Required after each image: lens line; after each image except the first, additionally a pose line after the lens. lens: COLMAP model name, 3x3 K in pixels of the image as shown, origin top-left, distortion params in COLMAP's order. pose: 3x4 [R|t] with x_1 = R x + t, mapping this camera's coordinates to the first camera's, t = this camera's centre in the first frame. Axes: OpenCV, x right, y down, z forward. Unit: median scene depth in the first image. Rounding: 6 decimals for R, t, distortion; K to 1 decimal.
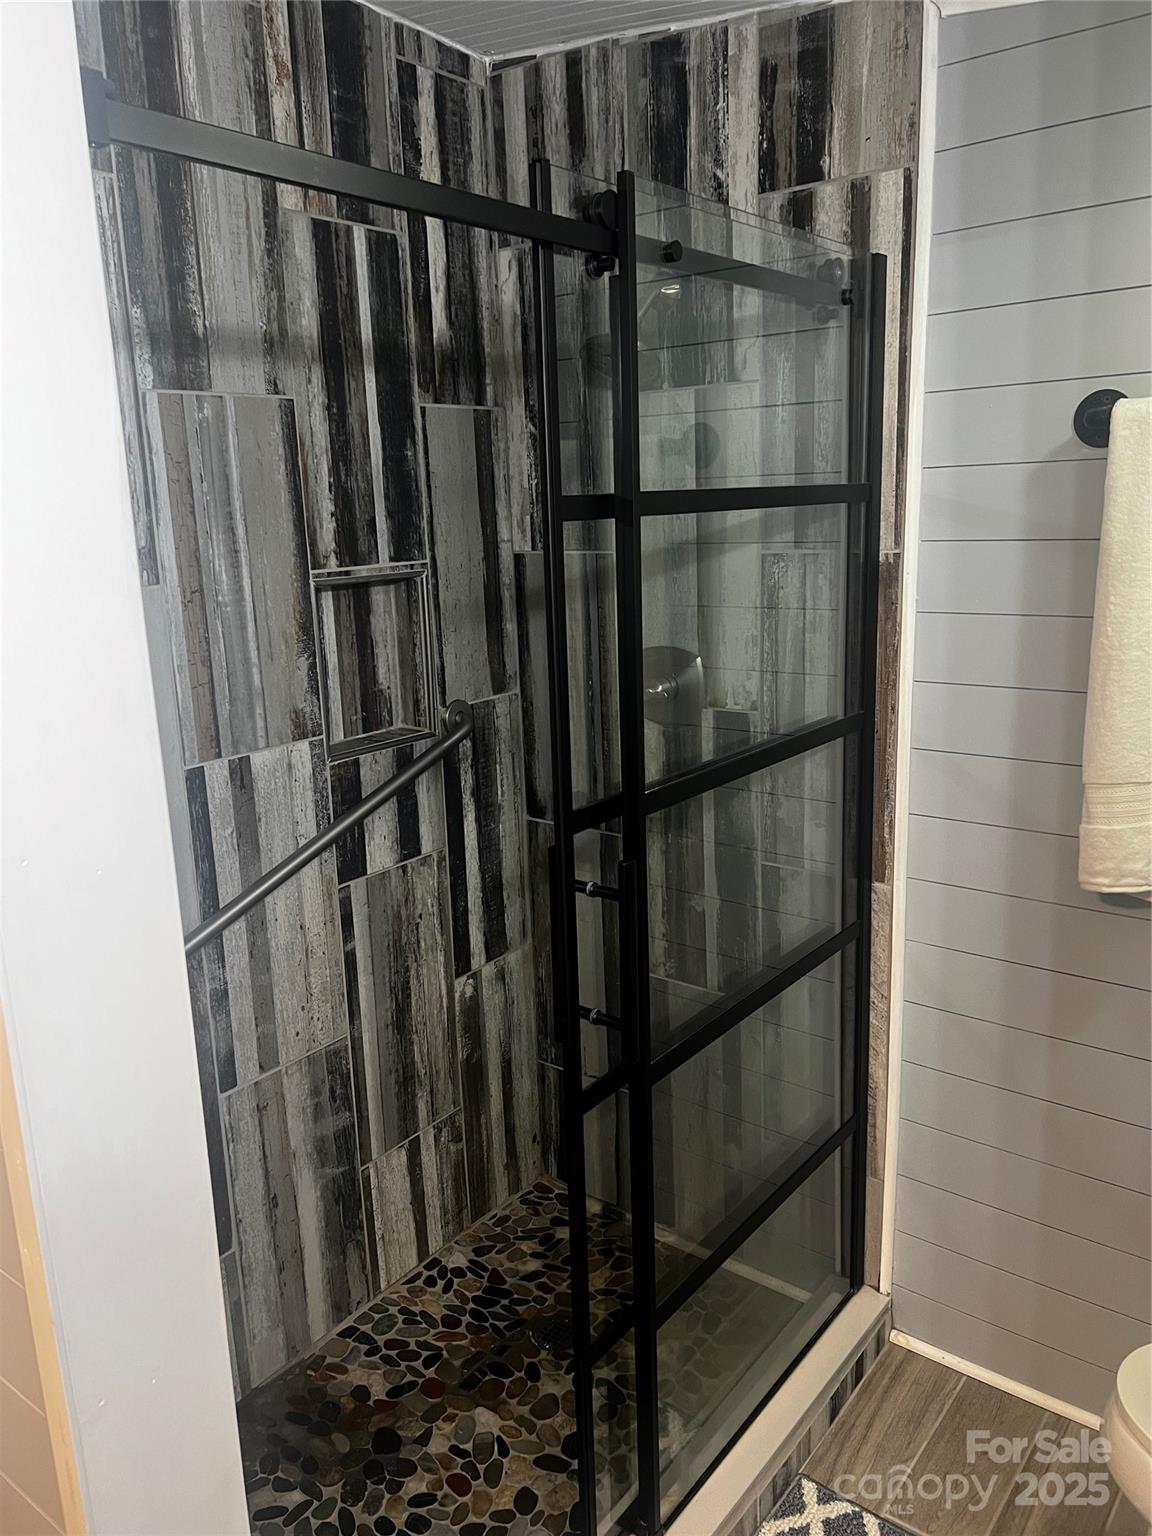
lens RADIAL K [[1166.2, 0, 569.7], [0, 1166.2, 765.7], [0, 0, 1]] dist [0.054666, -0.061205]
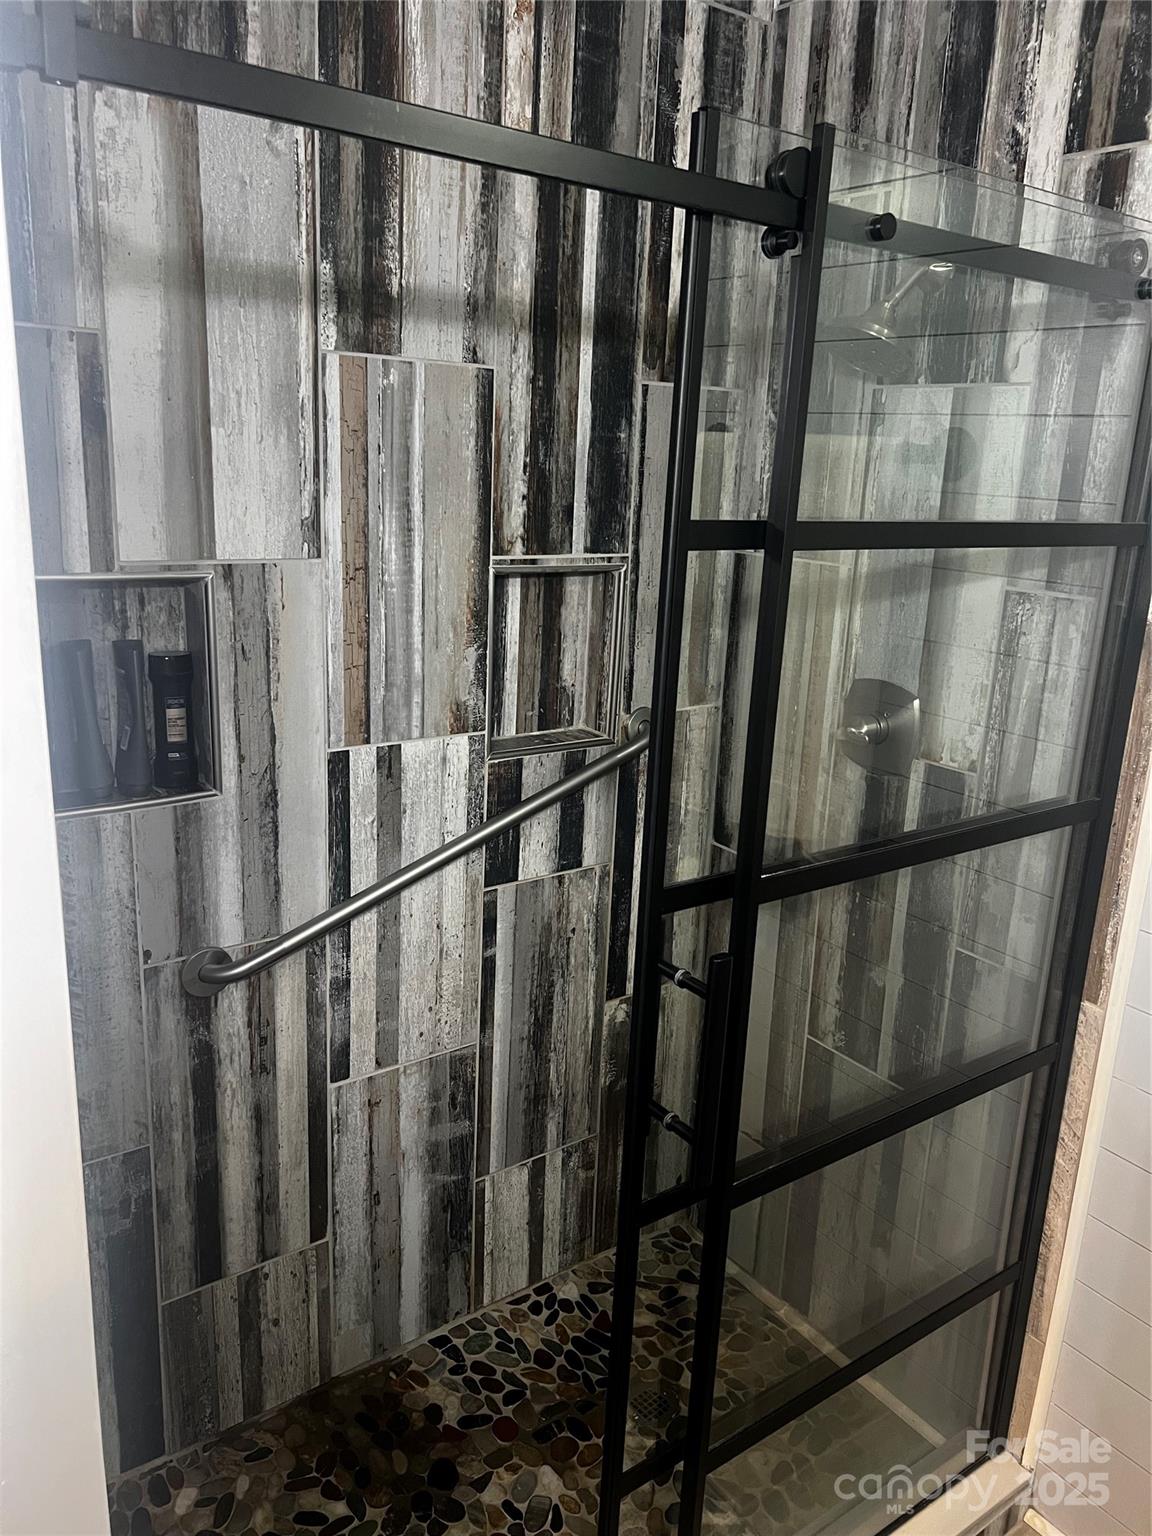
lens RADIAL K [[1166.2, 0, 585.7], [0, 1166.2, 769.5], [0, 0, 1]] dist [0.054666, -0.061205]
pose [[0.960126, 0.149546, -0.236207, 0.092195], [-0.140334, 0.988551, 0.055442, -0.058483], [0.241793, -0.020083, 0.970120, 0.109478]]
